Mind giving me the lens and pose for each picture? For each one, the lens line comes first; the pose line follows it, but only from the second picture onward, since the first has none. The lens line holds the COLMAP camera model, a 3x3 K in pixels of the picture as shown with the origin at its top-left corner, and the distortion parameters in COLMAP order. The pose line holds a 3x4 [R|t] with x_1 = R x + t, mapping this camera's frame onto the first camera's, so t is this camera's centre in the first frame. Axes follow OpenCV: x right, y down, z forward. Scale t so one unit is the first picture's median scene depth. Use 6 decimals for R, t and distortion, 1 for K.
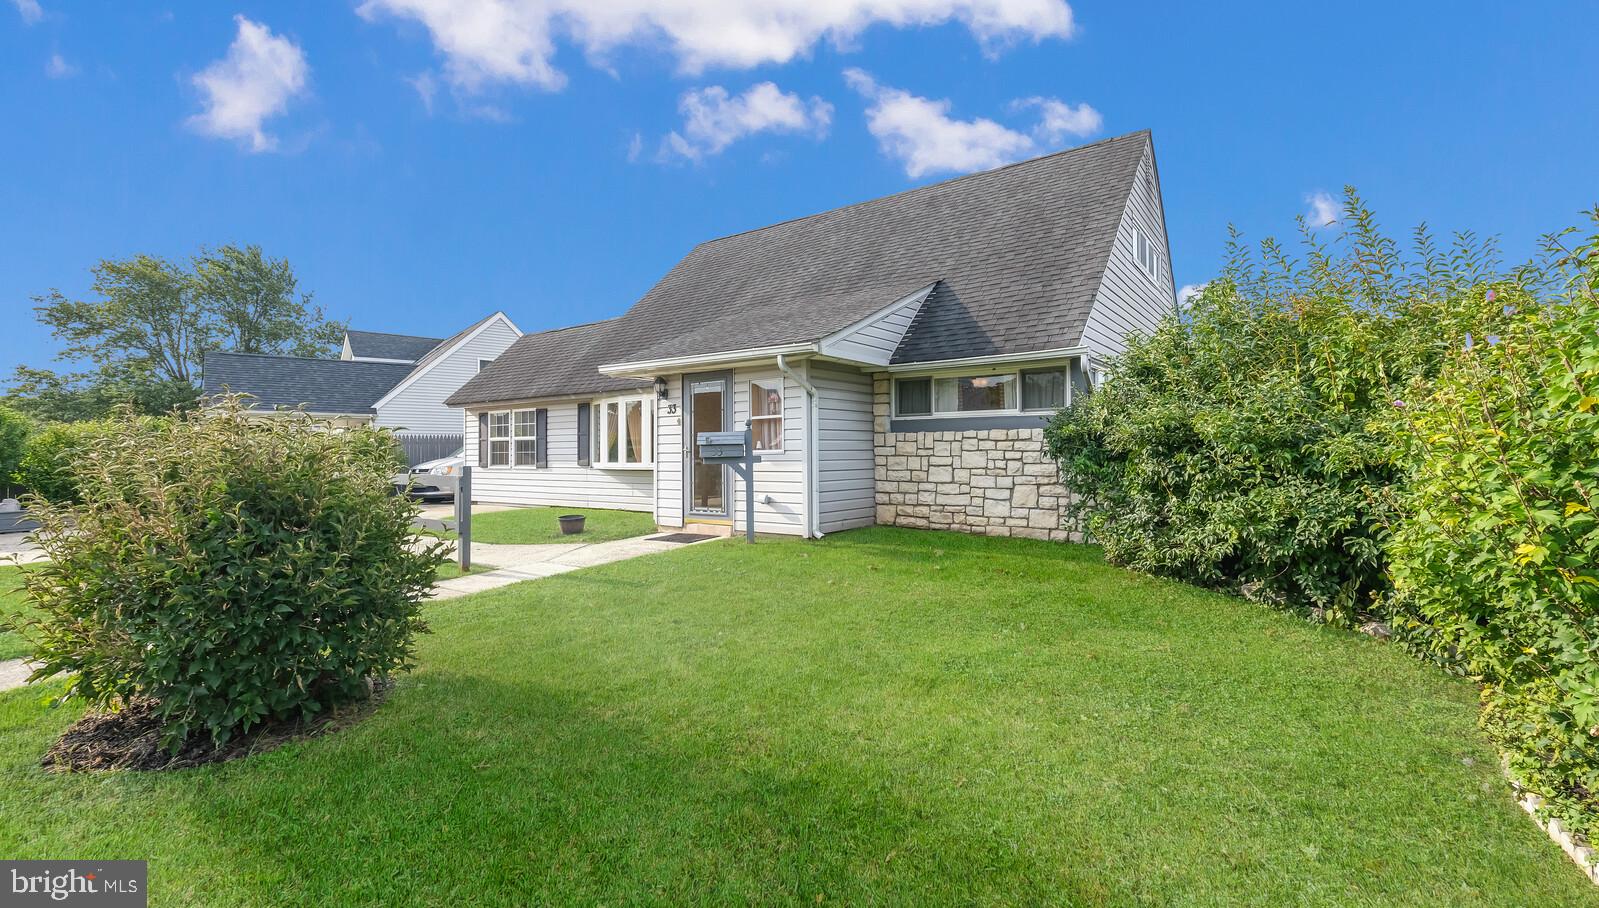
lens RADIAL K [[721.4, 0, 806.9], [0, 721.4, 457.6], [0, 0, 1]] dist [0.012697, -0.000799]
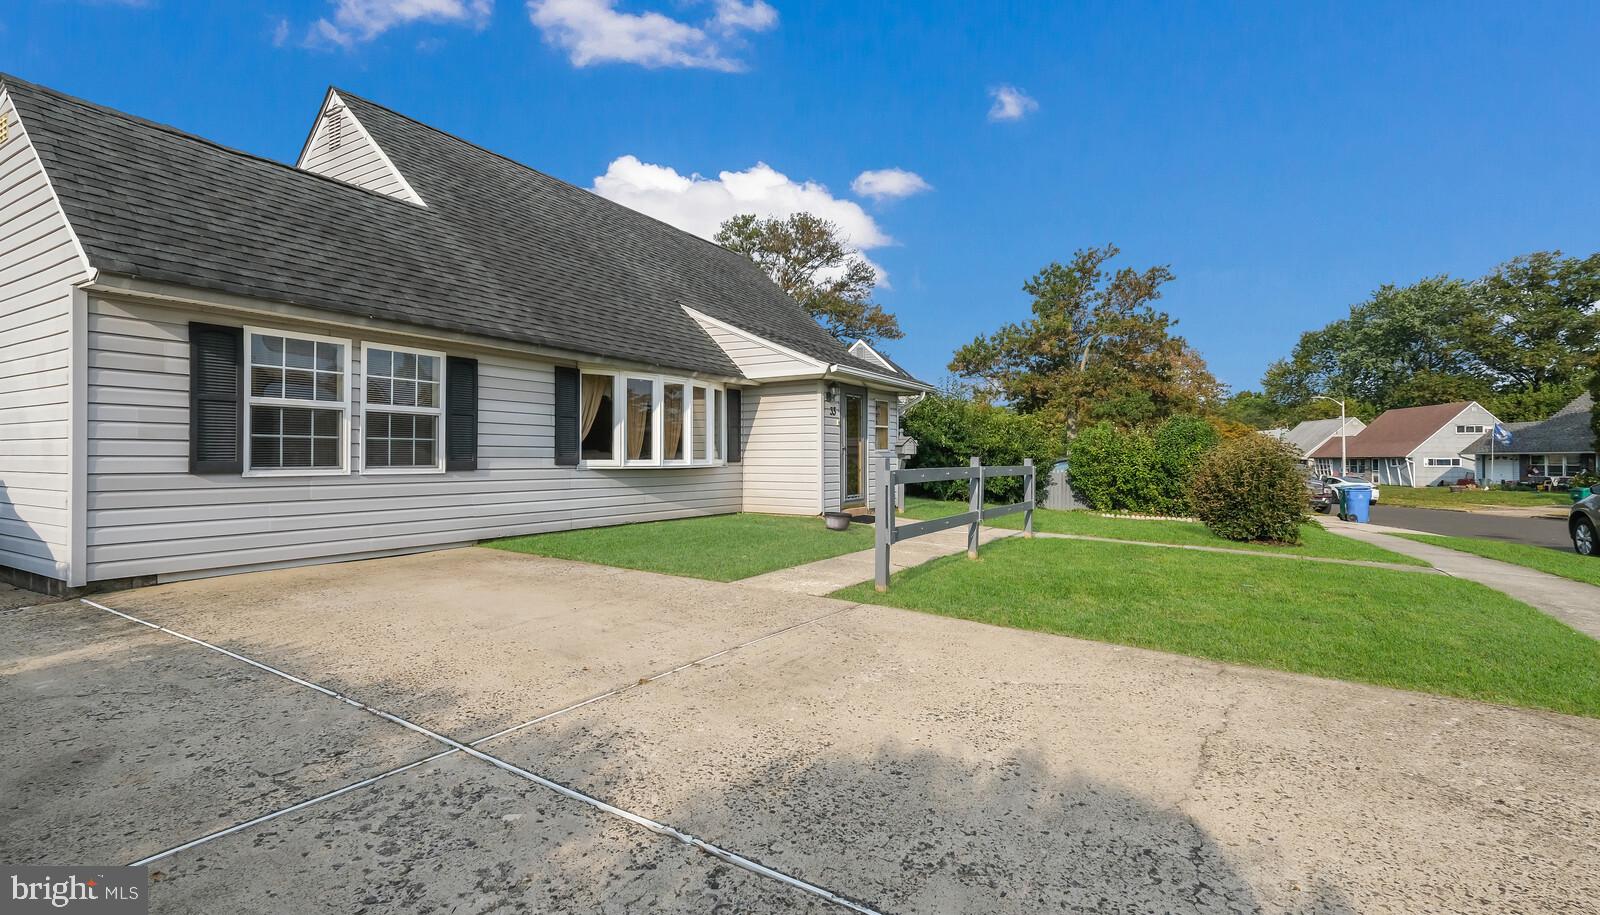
lens RADIAL K [[721.8, 0, 801.4], [0, 721.8, 451.8], [0, 0, 1]] dist [0.012697, -0.000799]
pose [[-0.071707, 0.006129, 0.997407, -1.315566], [-0.009850, 0.999928, -0.006853, 0.003150], [-0.997377, -0.010316, -0.071642, 1.145327]]
